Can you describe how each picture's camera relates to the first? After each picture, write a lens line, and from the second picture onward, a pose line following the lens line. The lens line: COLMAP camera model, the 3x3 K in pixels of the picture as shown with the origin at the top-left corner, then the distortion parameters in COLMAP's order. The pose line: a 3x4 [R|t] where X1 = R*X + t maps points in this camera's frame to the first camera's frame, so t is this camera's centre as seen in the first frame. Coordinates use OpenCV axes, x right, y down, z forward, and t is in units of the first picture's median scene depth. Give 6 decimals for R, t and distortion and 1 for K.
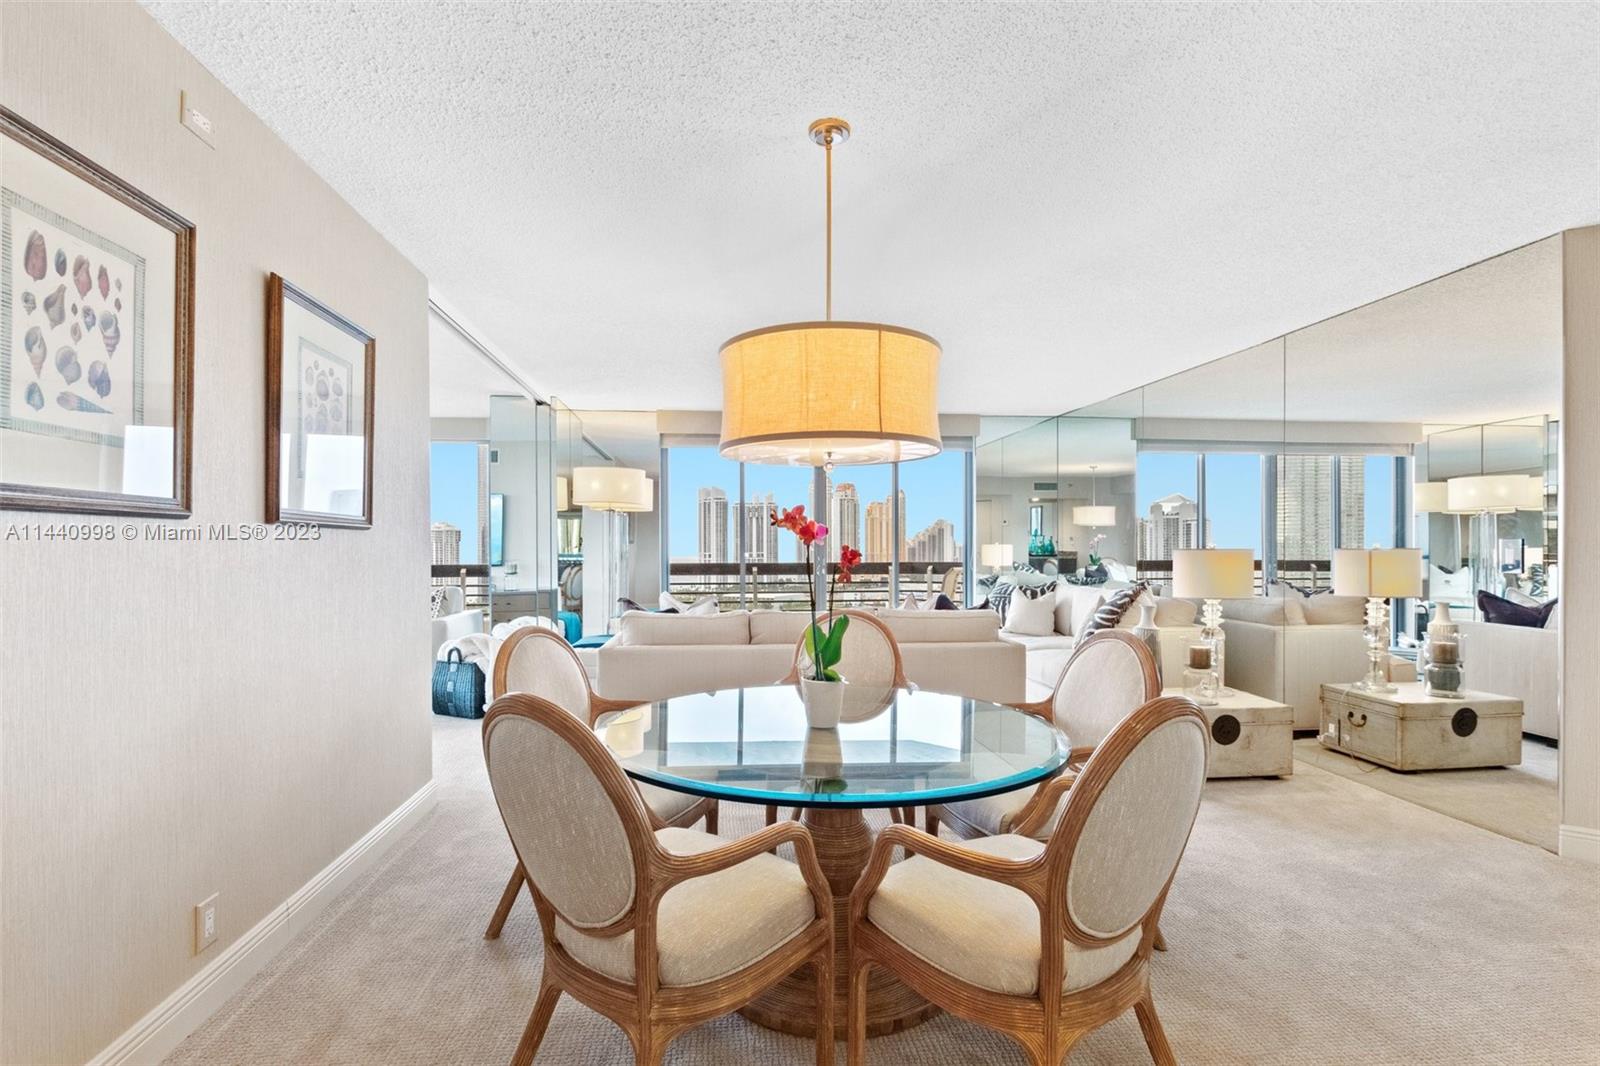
lens RADIAL K [[773.7, 0, 805.3], [0, 773.7, 547.4], [0, 0, 1]] dist [0.007509, -0.001738]
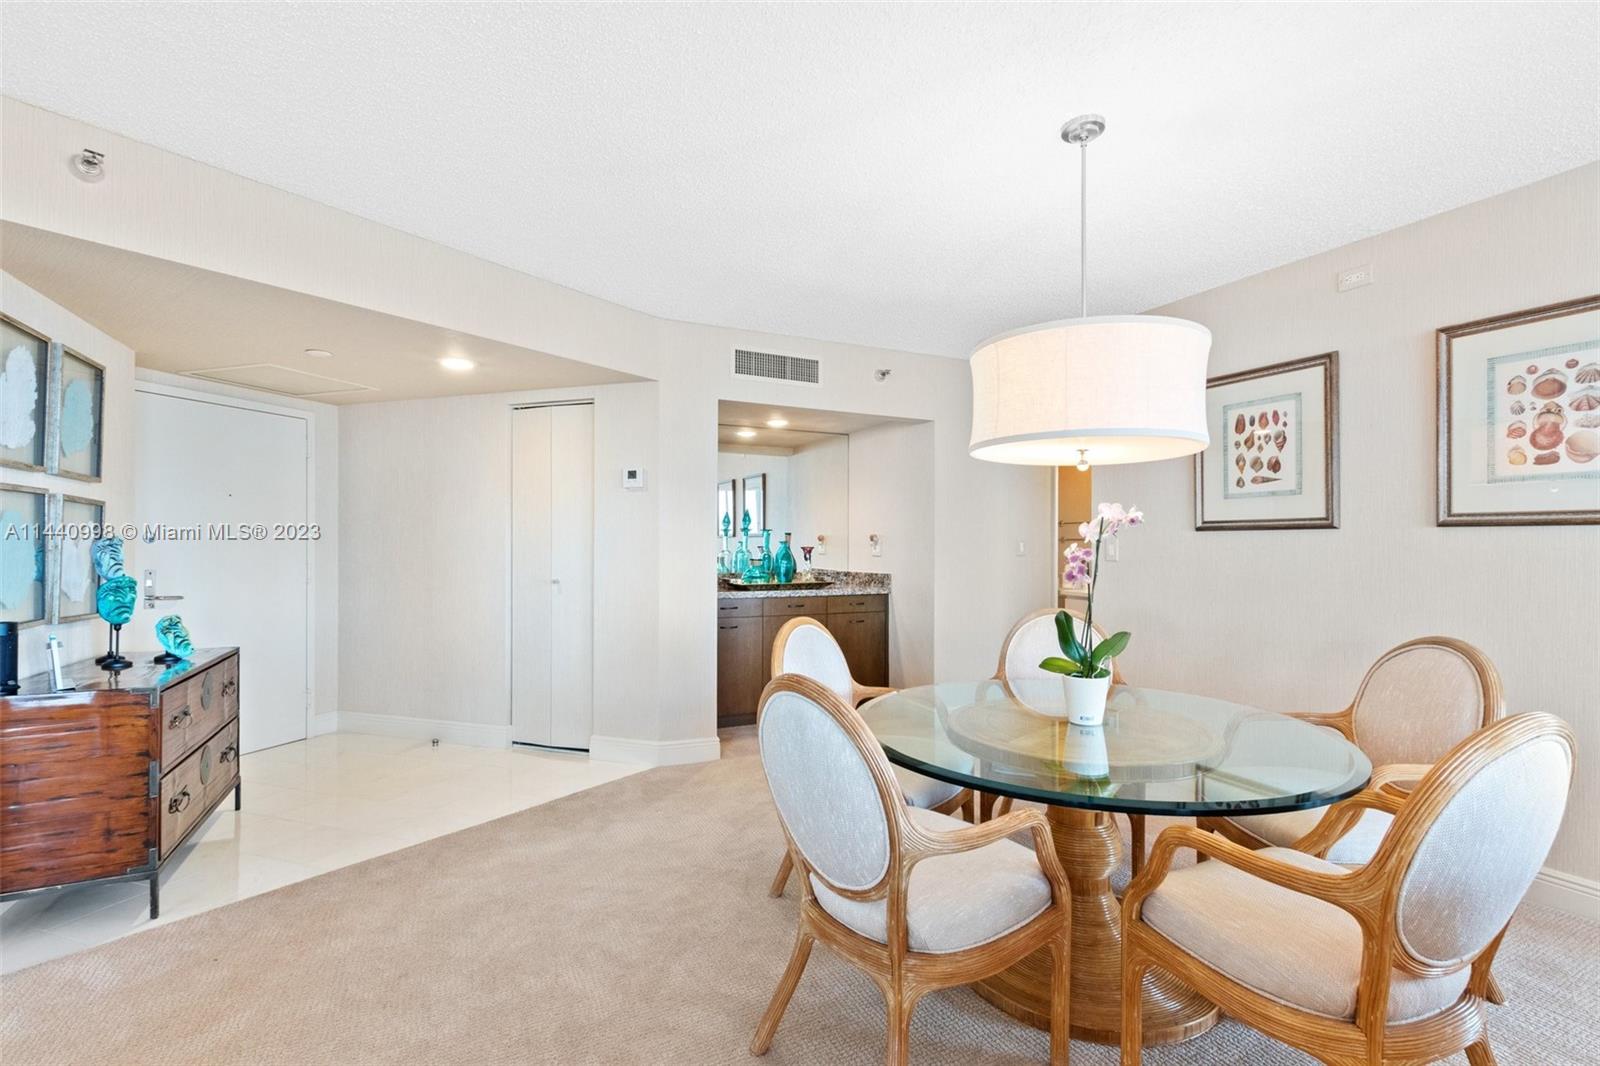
lens RADIAL K [[773.7, 0, 800.8], [0, 773.7, 531.7], [0, 0, 1]] dist [0.007509, -0.001738]
pose [[-0.939676, -0.006240, -0.342008, 1.032972], [0.000901, 0.999785, -0.020718, 0.005449], [0.342064, -0.019777, -0.939469, 2.600761]]
